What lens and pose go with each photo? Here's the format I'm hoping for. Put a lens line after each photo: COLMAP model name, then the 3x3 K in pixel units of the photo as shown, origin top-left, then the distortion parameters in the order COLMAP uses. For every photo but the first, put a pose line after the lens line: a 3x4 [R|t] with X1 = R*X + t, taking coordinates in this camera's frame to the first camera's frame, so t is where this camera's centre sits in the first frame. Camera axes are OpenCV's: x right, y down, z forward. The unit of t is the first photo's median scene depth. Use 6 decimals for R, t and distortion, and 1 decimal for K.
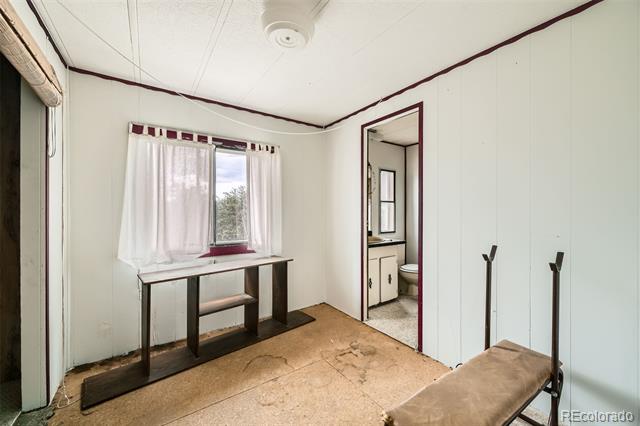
lens RADIAL K [[251.9, 0, 319.5], [0, 251.9, 213.2], [0, 0, 1]] dist [0.001133, -0.000147]
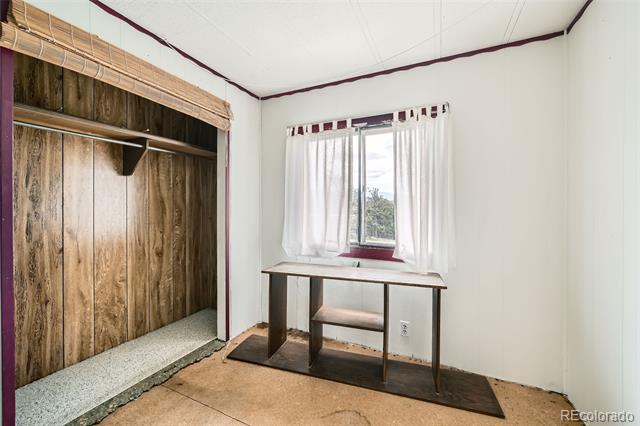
lens RADIAL K [[251.9, 0, 323.3], [0, 251.9, 208.2], [0, 0, 1]] dist [0.001133, -0.000147]
pose [[0.504875, 0.009354, -0.863142, 0.269938], [-0.008864, 0.999945, 0.005652, -0.002606], [0.863147, 0.004797, 0.504930, 0.481291]]
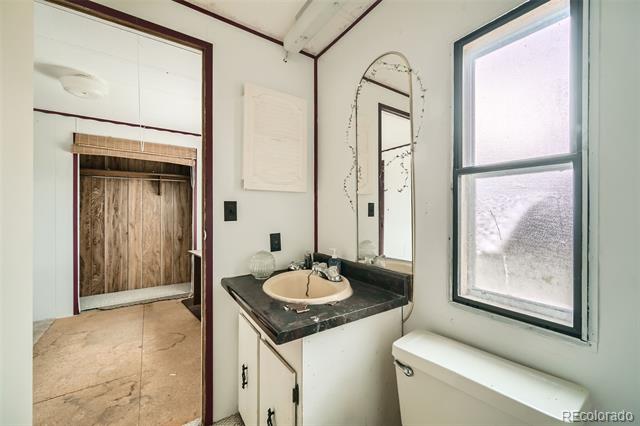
lens RADIAL K [[251.9, 0, 331.6], [0, 251.9, 211.8], [0, 0, 1]] dist [0.001133, -0.000147]
pose [[0.009724, 0.003836, -0.999945, 0.796470], [-0.006802, 0.999970, 0.003770, -0.013041], [0.999930, 0.006765, 0.009750, 1.423733]]
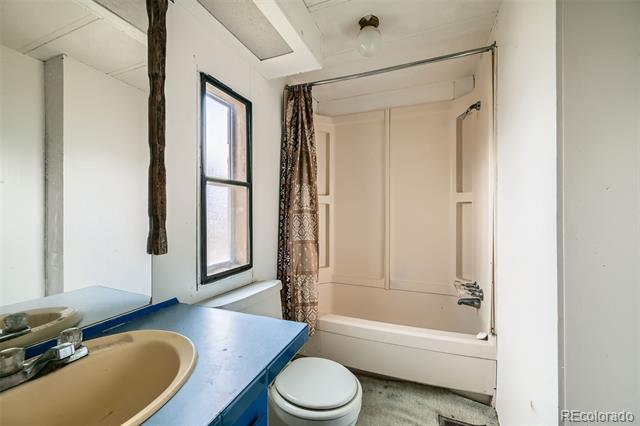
lens RADIAL K [[251.9, 0, 322.6], [0, 251.9, 212.8], [0, 0, 1]] dist [0.001133, -0.000147]
pose [[0.831372, -0.003015, 0.555708, 0.308621], [0.000913, 0.999991, 0.004058, -0.009539], [-0.555716, -0.002866, 0.831367, 1.071463]]
